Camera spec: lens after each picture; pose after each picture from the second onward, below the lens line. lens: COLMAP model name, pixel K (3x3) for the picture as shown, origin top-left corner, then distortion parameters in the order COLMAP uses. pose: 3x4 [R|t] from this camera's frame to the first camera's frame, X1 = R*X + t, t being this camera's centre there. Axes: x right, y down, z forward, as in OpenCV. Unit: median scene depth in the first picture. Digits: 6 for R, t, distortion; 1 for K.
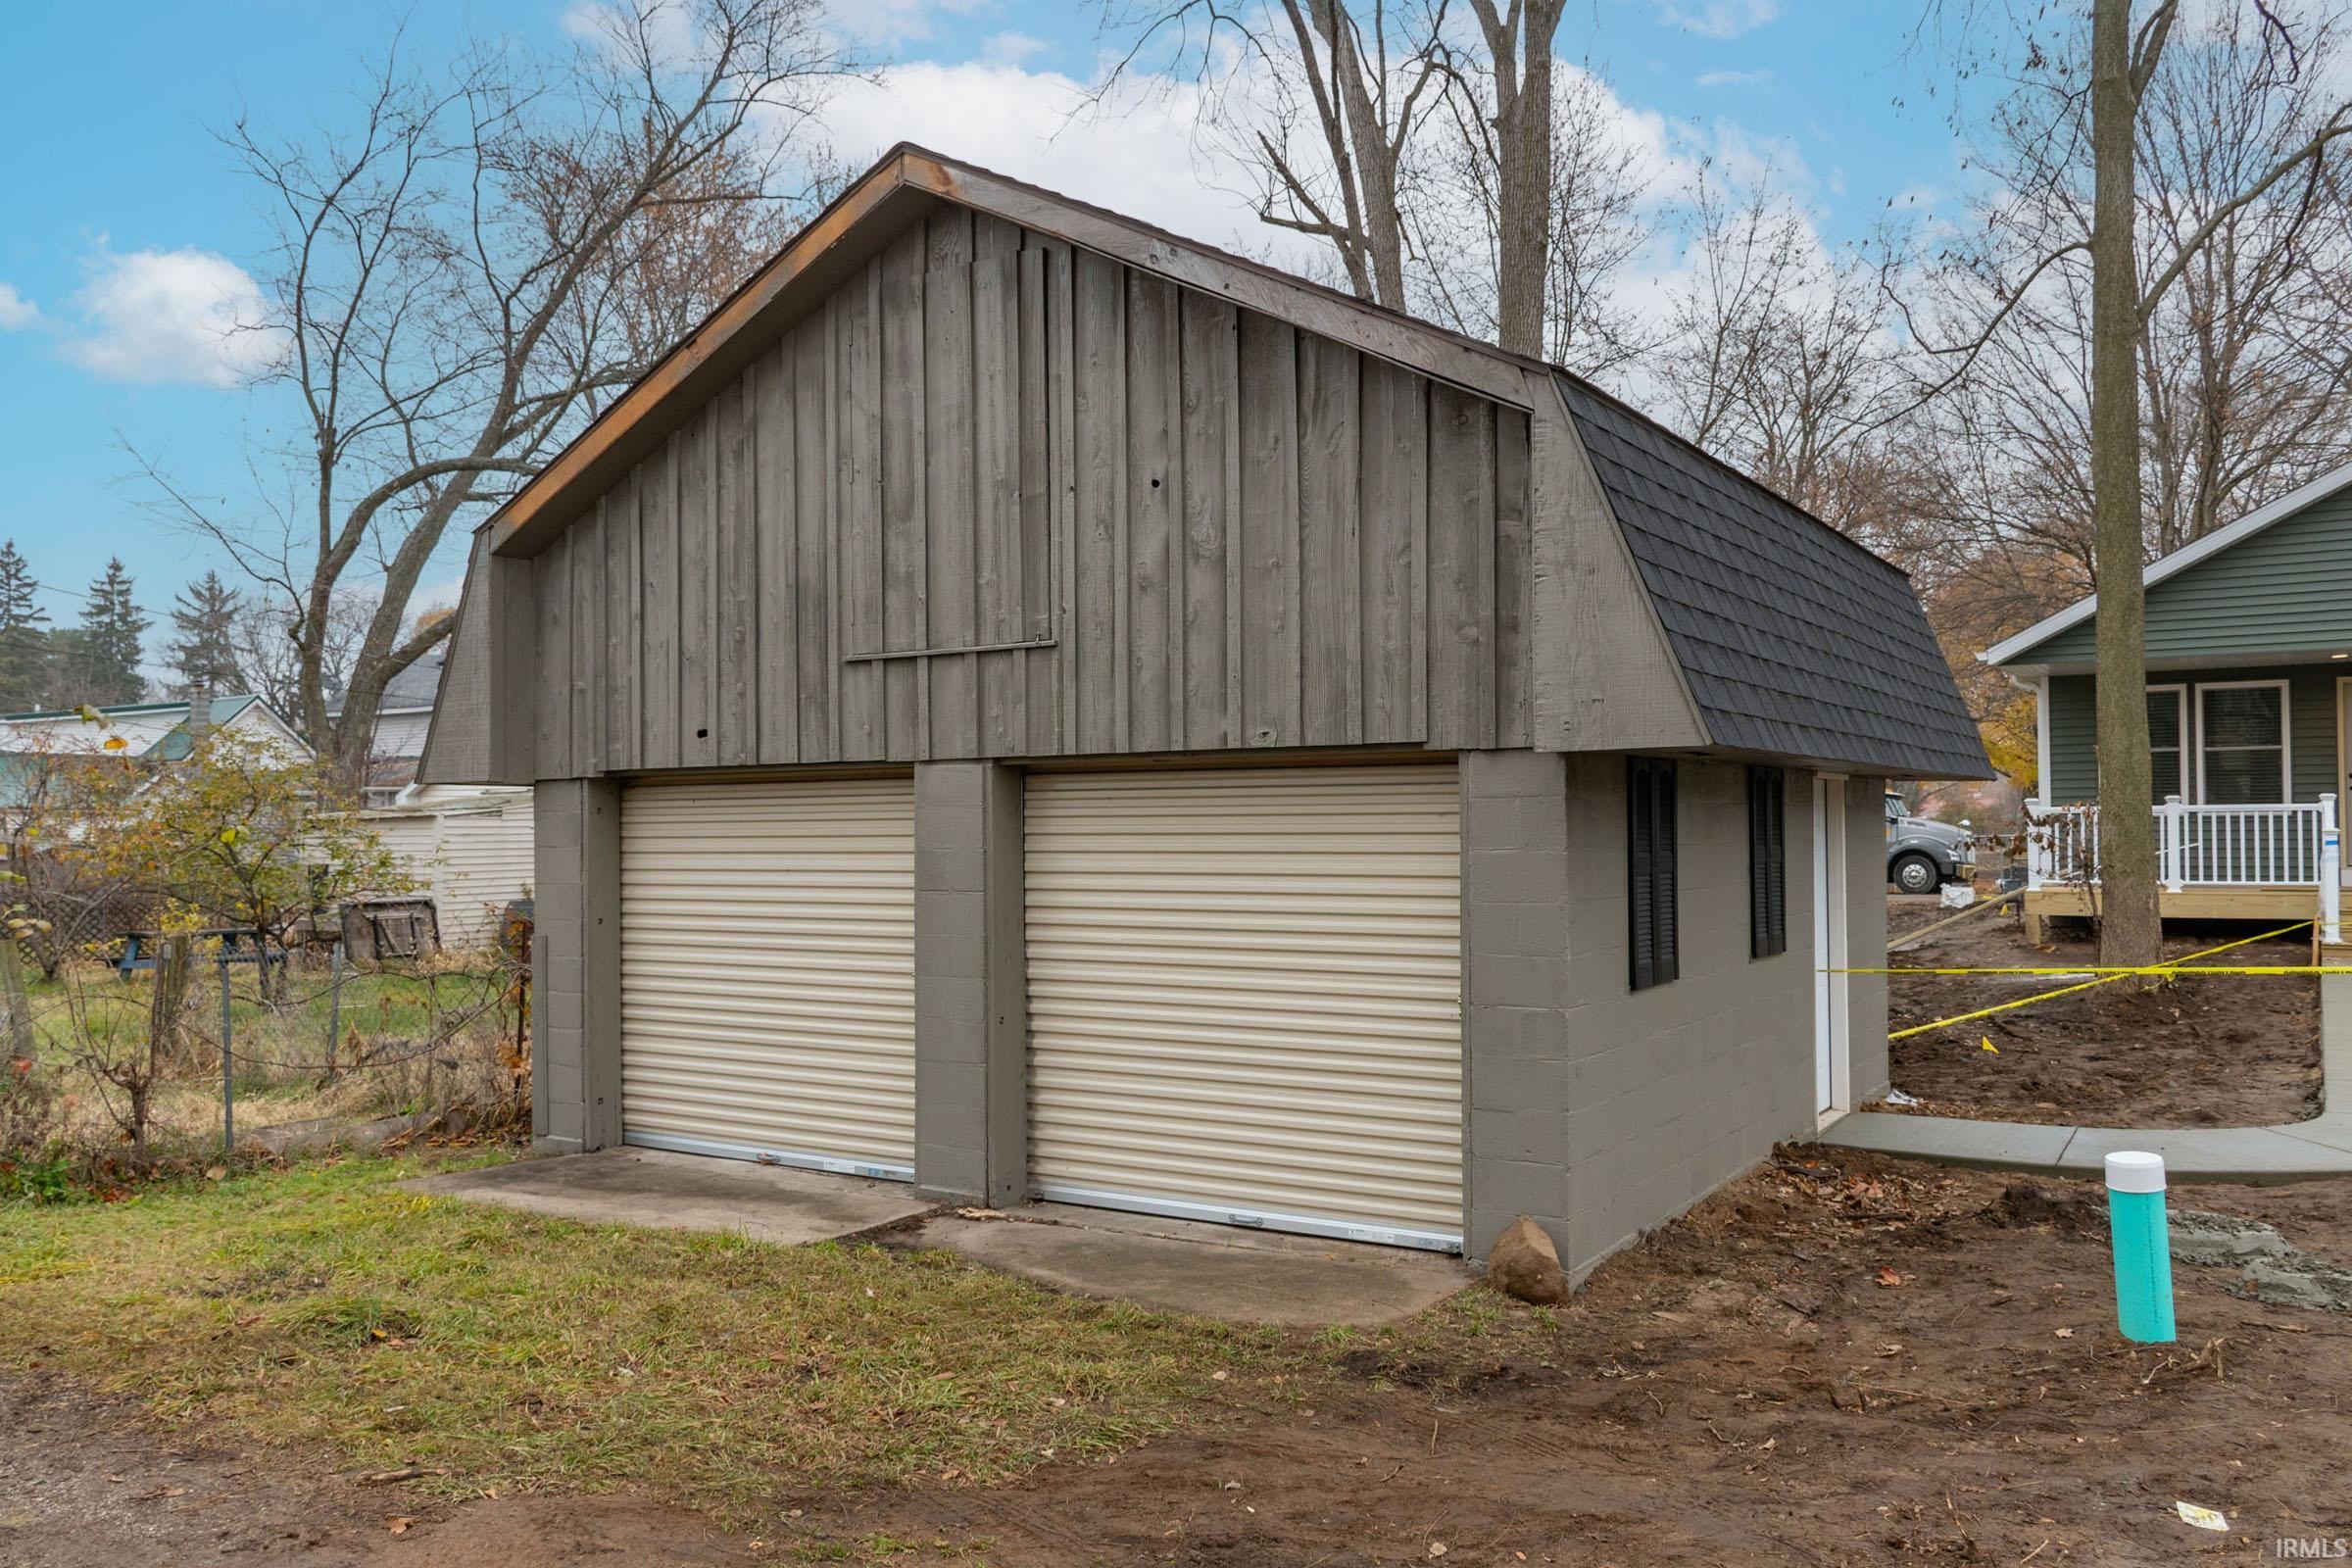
lens RADIAL K [[1813.7, 0, 1150.3], [0, 1813.7, 789.1], [0, 0, 1]] dist [-0.001344, 0.006080]
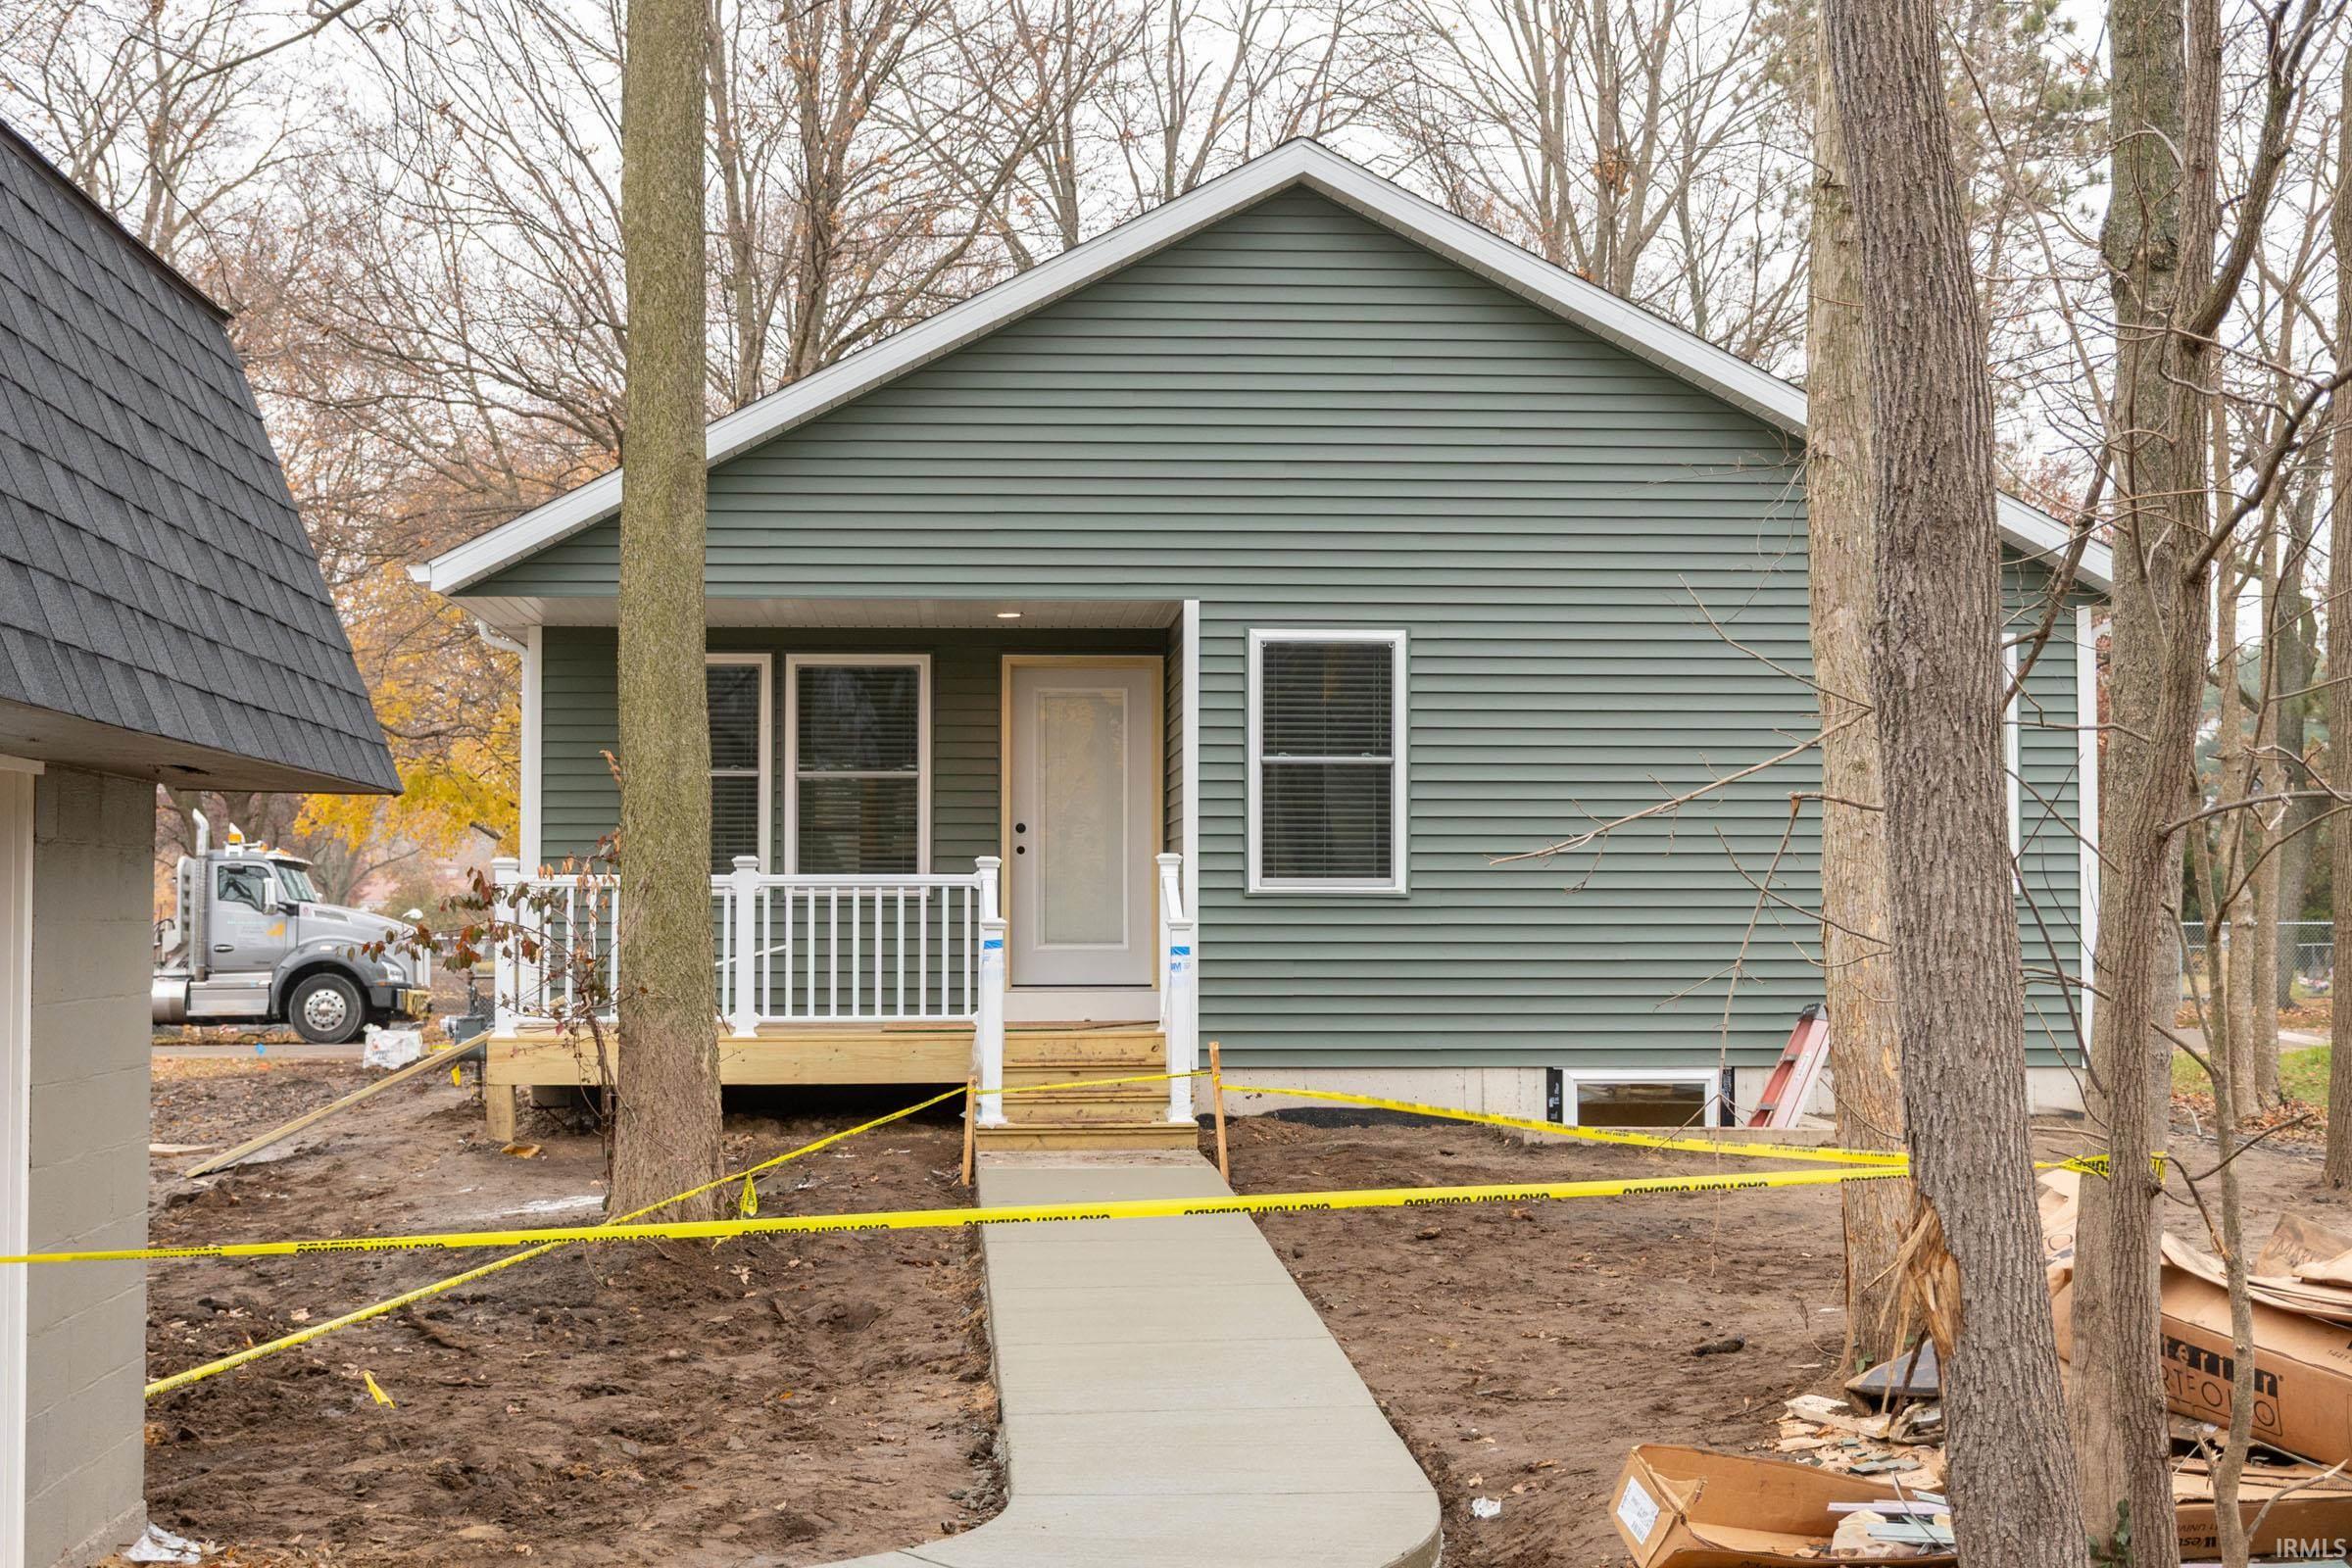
lens RADIAL K [[3226.3, 0, 1167.8], [0, 3226.3, 783.2], [0, 0, 1]] dist [-0.013082, -0.010493]
pose [[0.799092, 0.032335, 0.600339, 0.099571], [-0.018385, 0.999400, -0.029357, 0.008429], [-0.600928, 0.012421, 0.799207, 0.179401]]
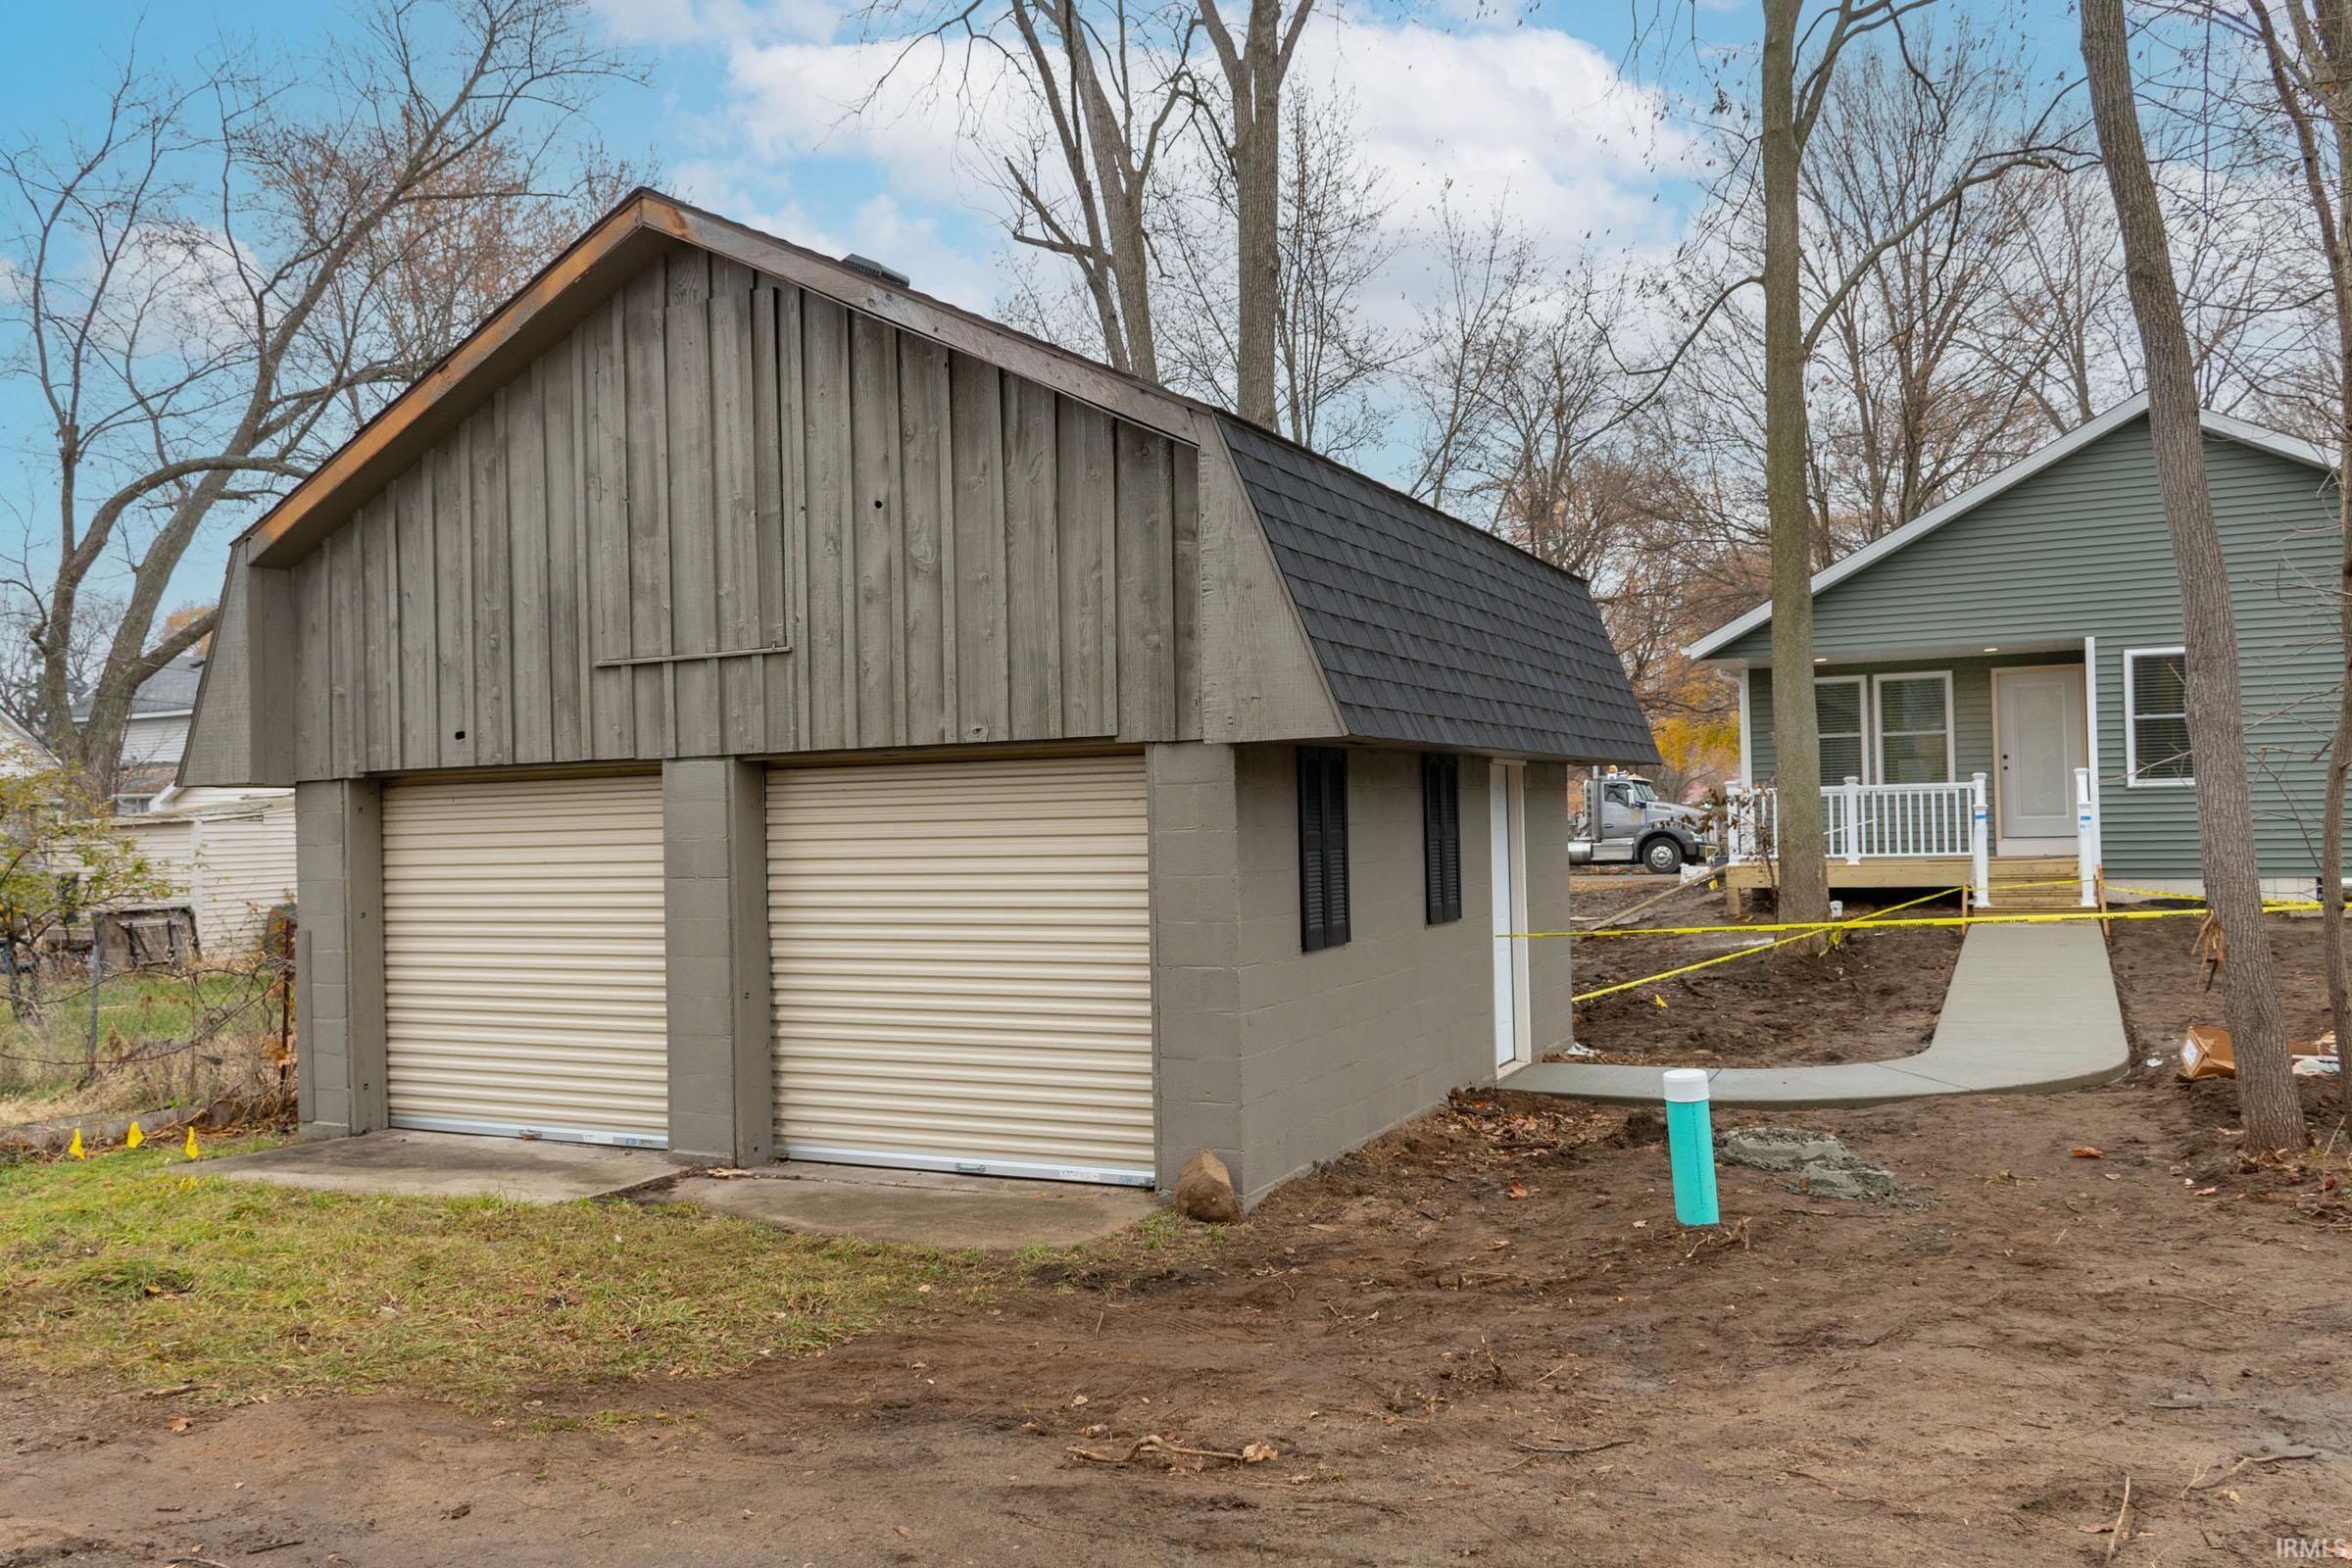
lens RADIAL K [[1818.2, 0, 1153.4], [0, 1818.2, 790.3], [0, 0, 1]] dist [-0.003518, 0.001259]
pose [[0.993581, -0.014344, 0.112209, 0.019712], [0.013992, 0.999894, 0.003923, 0.001644], [-0.112254, -0.002328, 0.993677, -0.055163]]
